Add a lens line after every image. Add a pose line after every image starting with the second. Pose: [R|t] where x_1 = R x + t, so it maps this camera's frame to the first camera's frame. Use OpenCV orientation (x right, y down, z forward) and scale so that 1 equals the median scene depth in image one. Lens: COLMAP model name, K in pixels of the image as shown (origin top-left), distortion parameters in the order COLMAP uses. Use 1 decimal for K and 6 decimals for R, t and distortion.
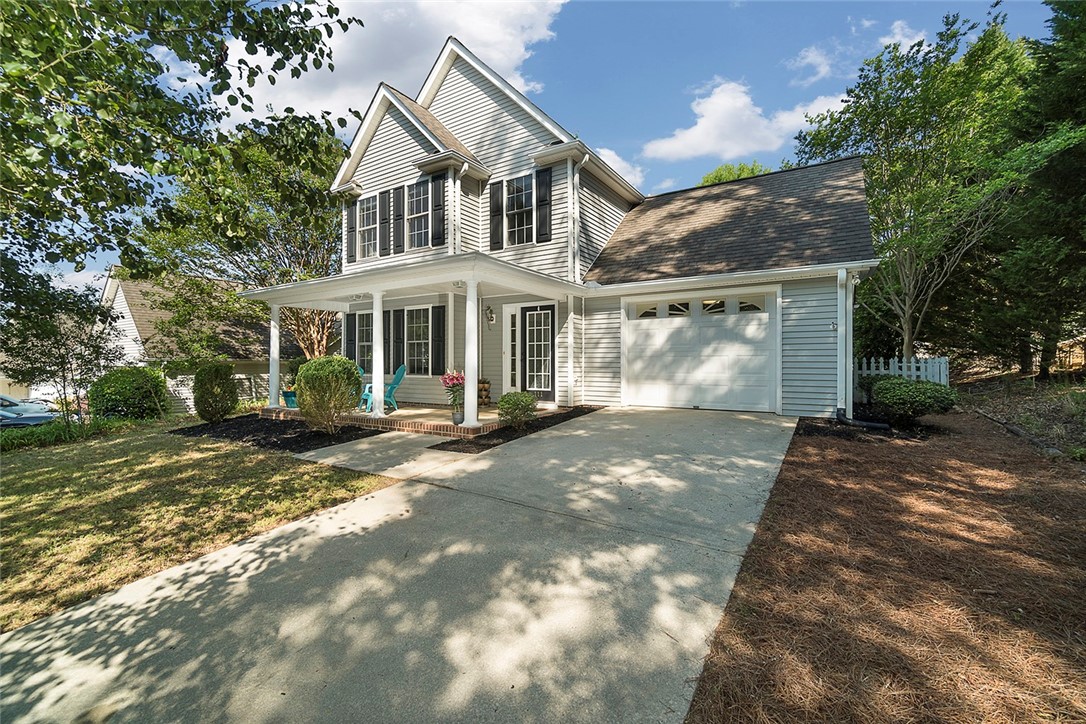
lens RADIAL K [[469.2, 0, 534.5], [0, 469.2, 364.9], [0, 0, 1]] dist [0.000927, -0.000046]
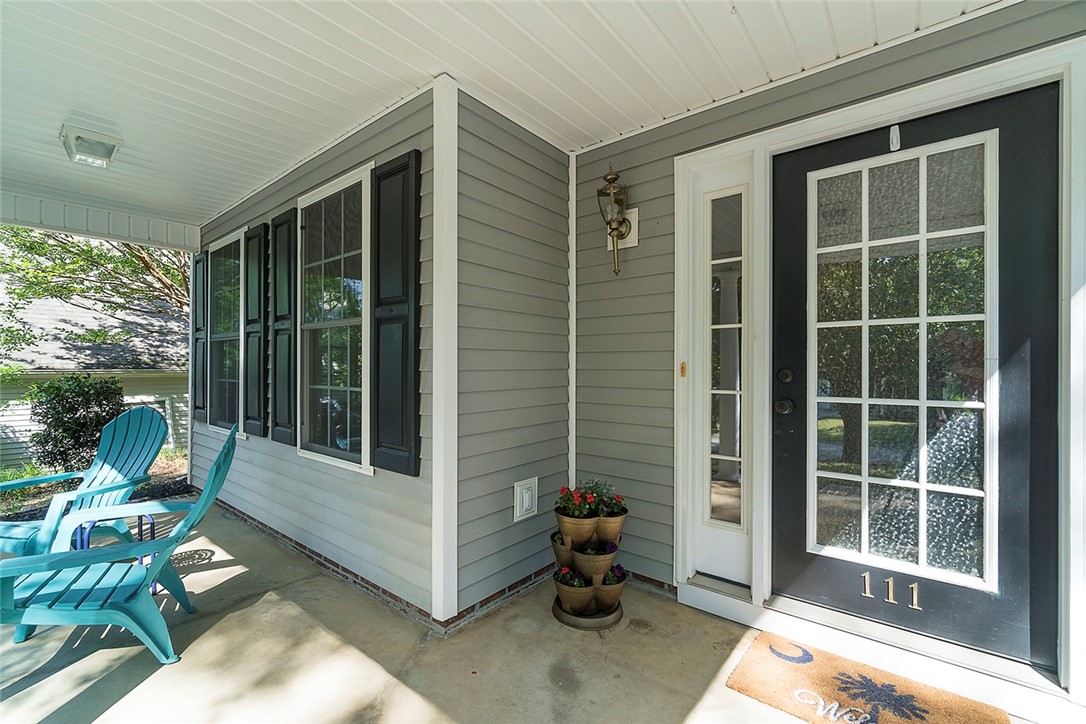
lens RADIAL K [[469.2, 0, 546.9], [0, 469.2, 365.5], [0, 0, 1]] dist [0.000927, -0.000046]
pose [[0.994693, 0.001303, -0.102876, -0.108032], [-0.001684, 0.999992, -0.003617, -0.026774], [0.102871, 0.003771, 0.994688, 0.773998]]
